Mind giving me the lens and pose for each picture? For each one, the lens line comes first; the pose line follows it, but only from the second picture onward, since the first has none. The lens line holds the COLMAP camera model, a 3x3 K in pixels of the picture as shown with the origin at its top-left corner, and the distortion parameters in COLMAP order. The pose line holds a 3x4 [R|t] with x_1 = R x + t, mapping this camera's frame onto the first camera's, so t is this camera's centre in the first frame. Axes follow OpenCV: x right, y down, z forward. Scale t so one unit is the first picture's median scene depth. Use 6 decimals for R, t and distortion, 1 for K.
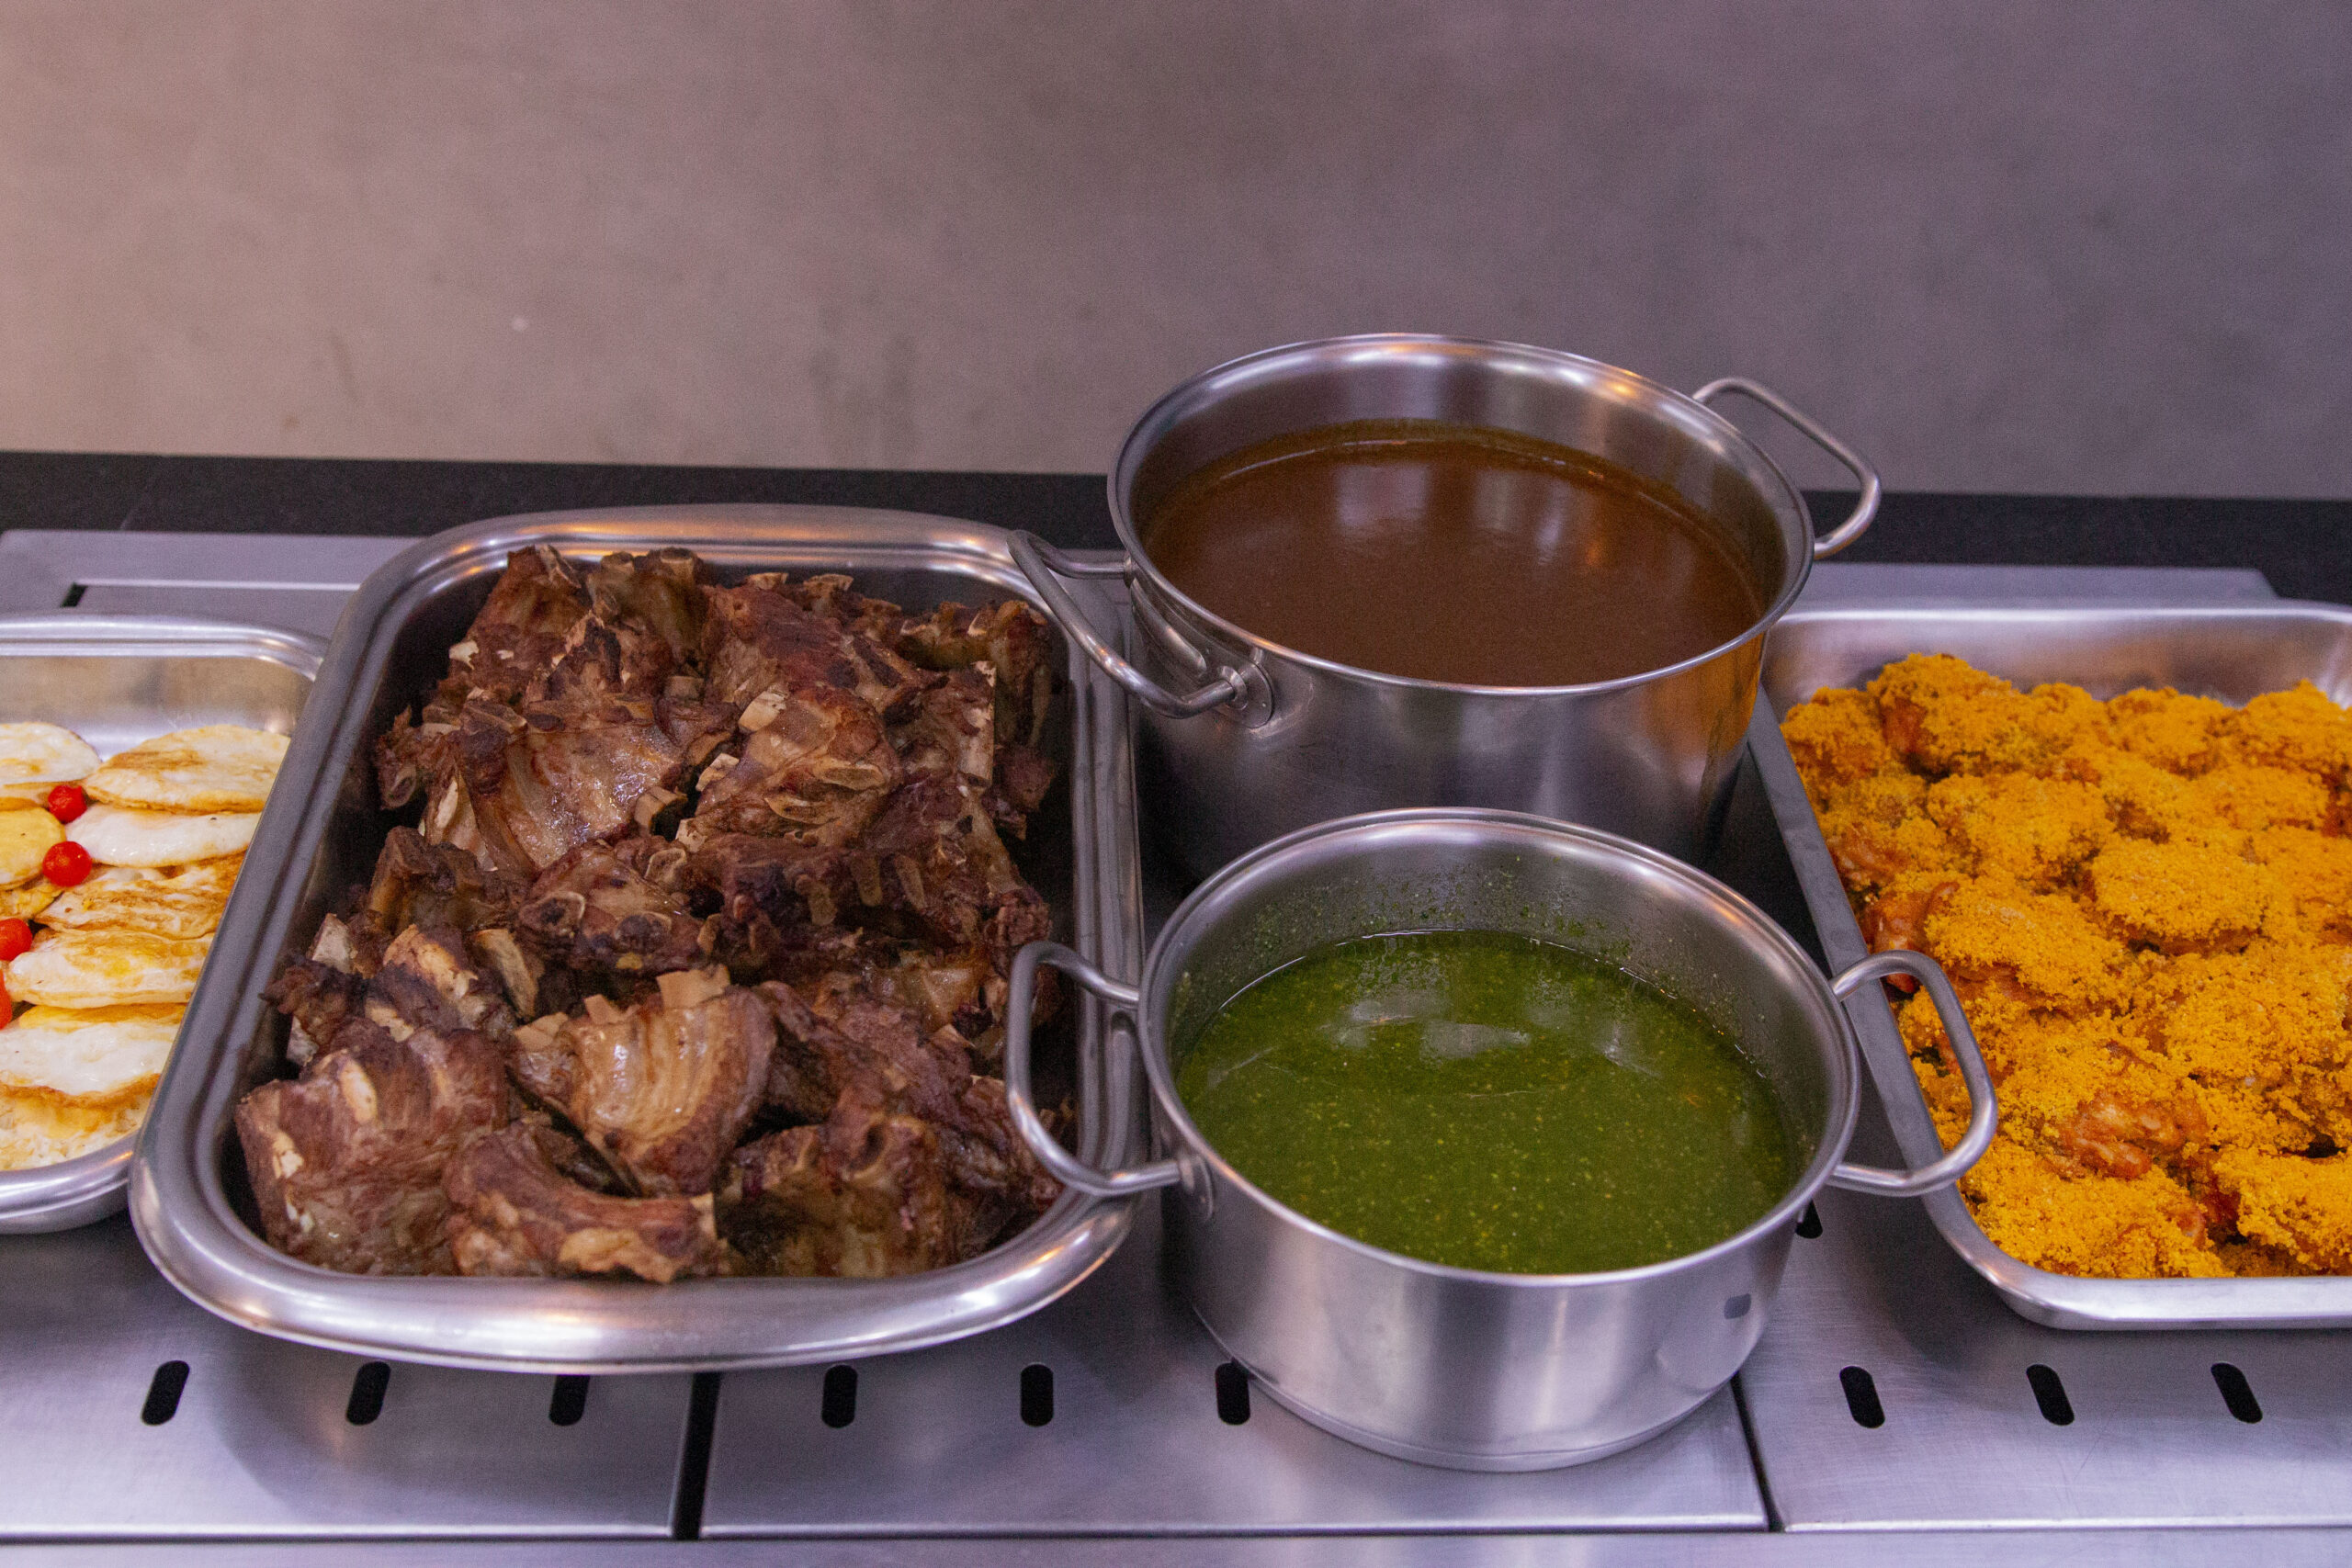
lens RADIAL K [[2469.0, 0, 1176.0], [0, 2469.0, 784.0], [0, 0, 1]] dist [-0.003772, 0.025682]
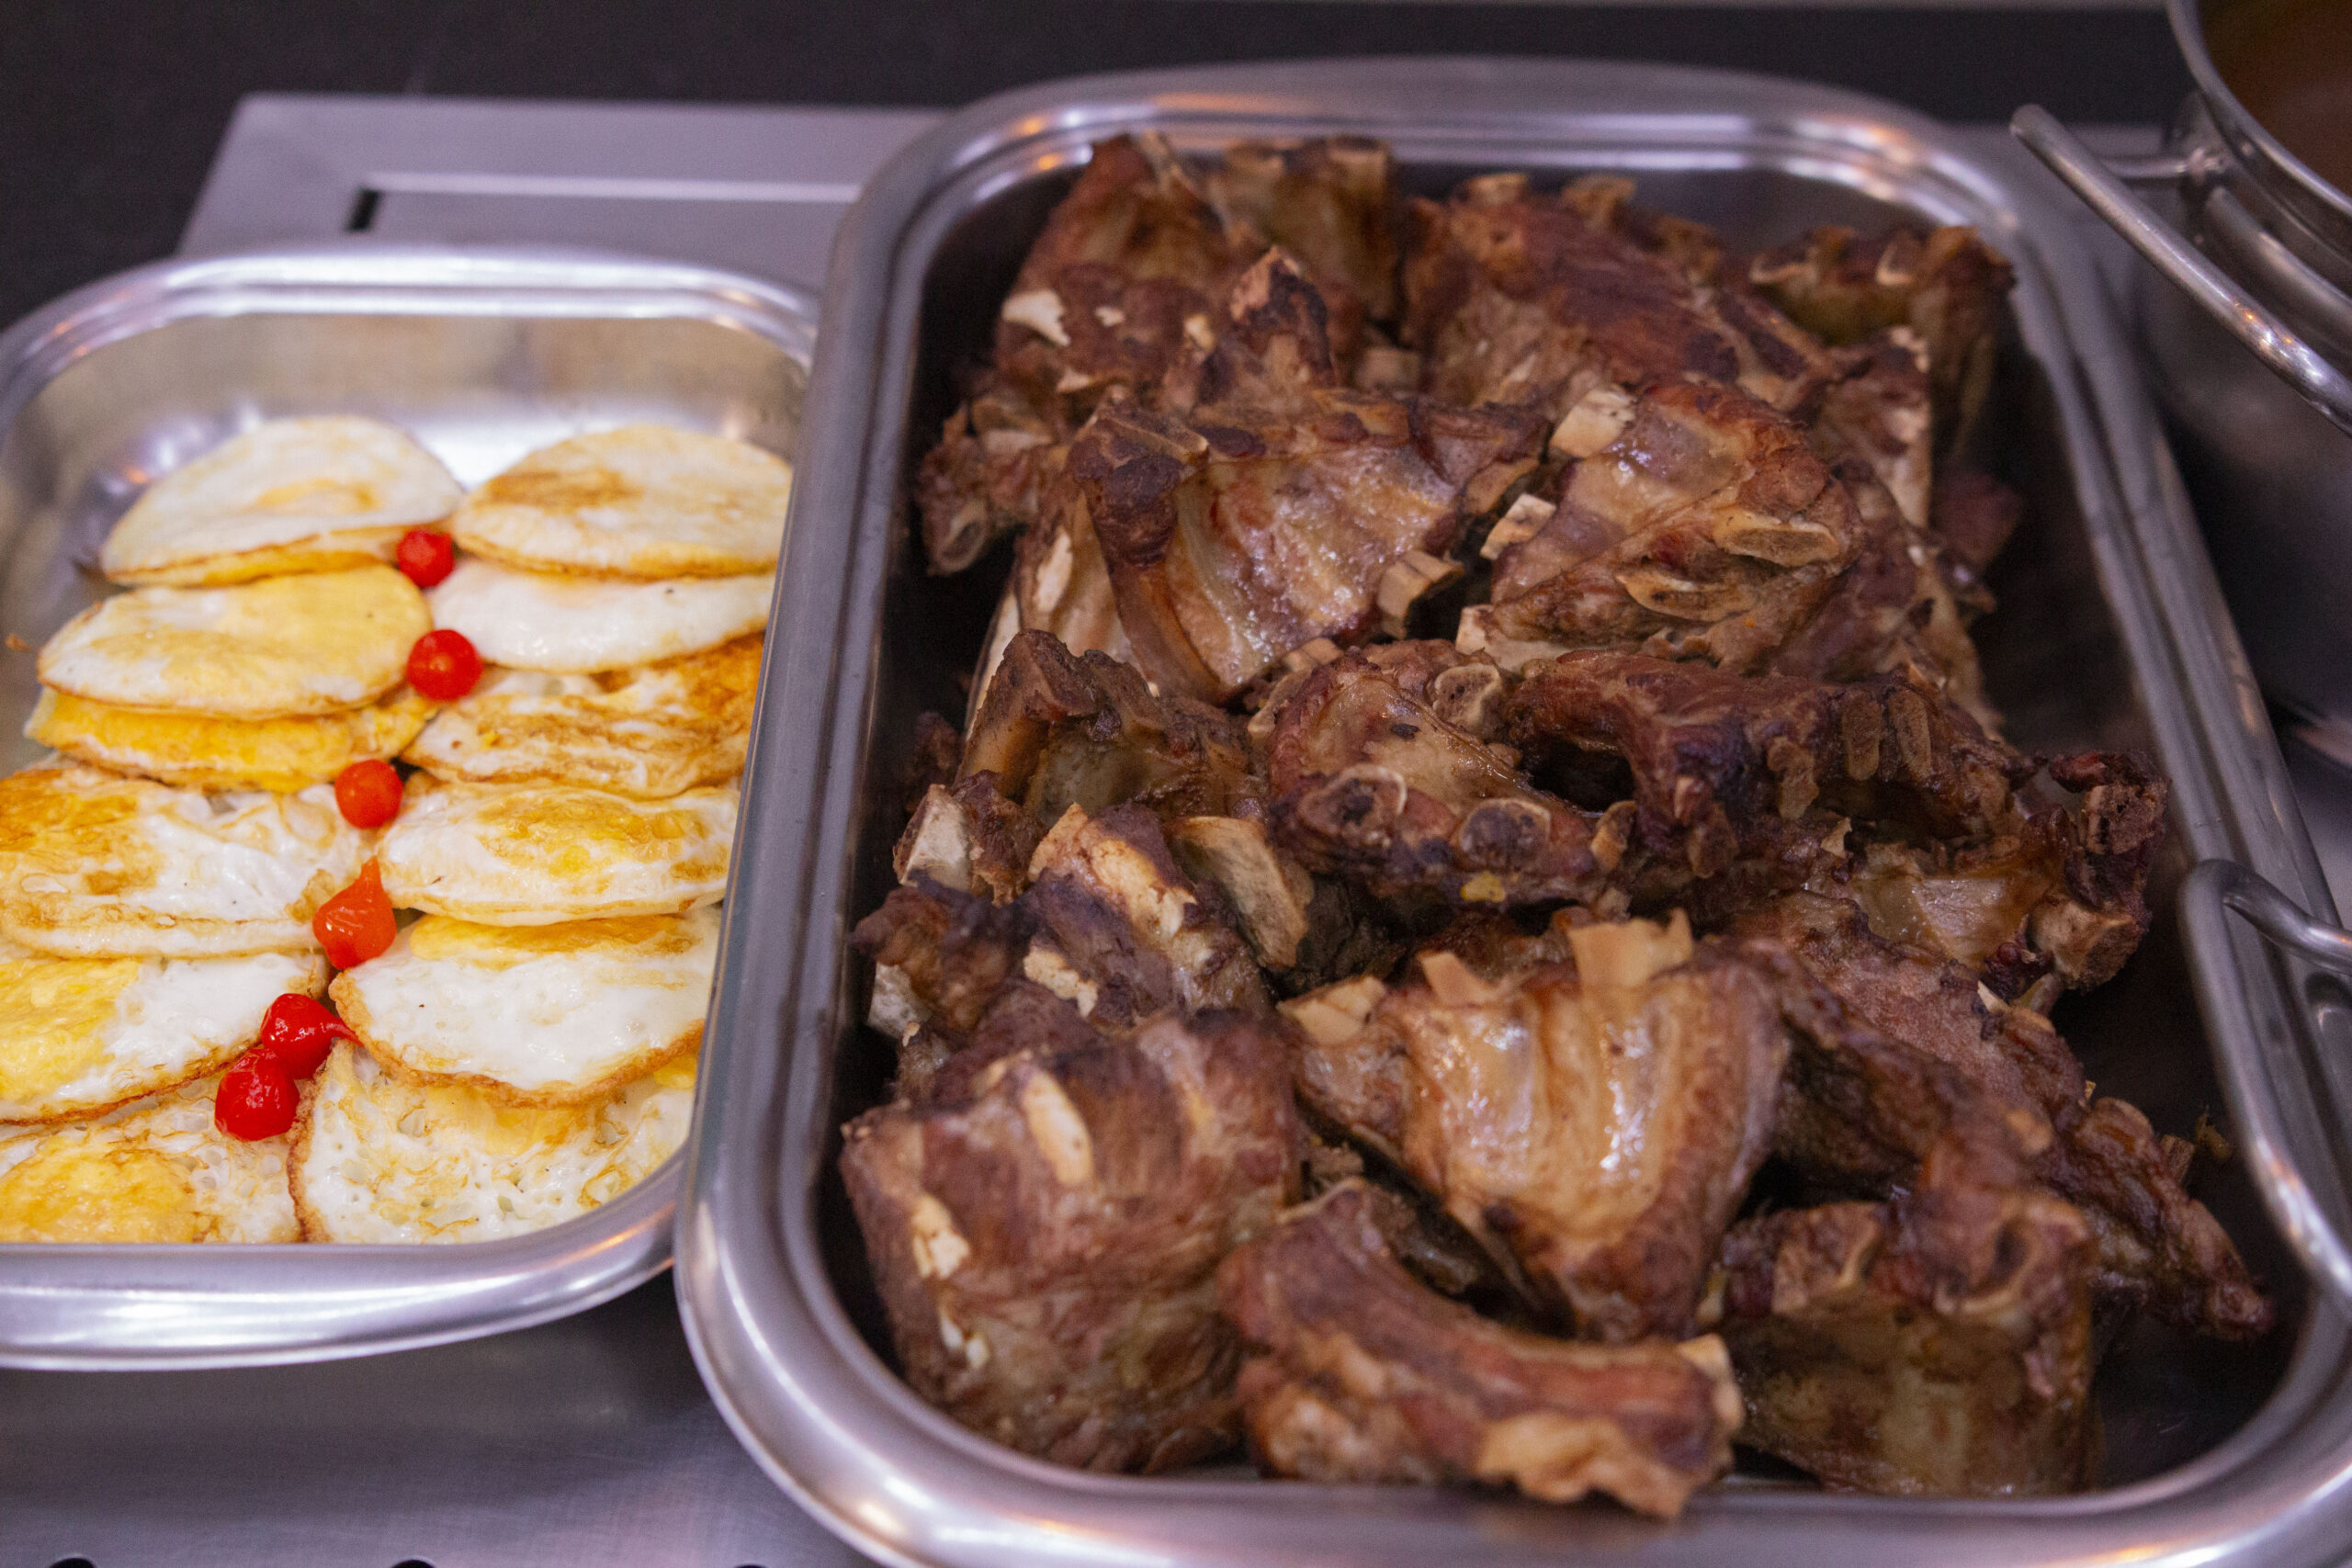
lens RADIAL K [[2746.7, 0, 1176.0], [0, 2746.7, 784.0], [0, 0, 1]] dist [0.043995, -0.000166]
pose [[0.998464, 0.011194, -0.054254, -0.244180], [-0.002870, 0.988510, 0.151129, -0.045936], [0.055323, -0.150742, 0.987024, 0.347509]]
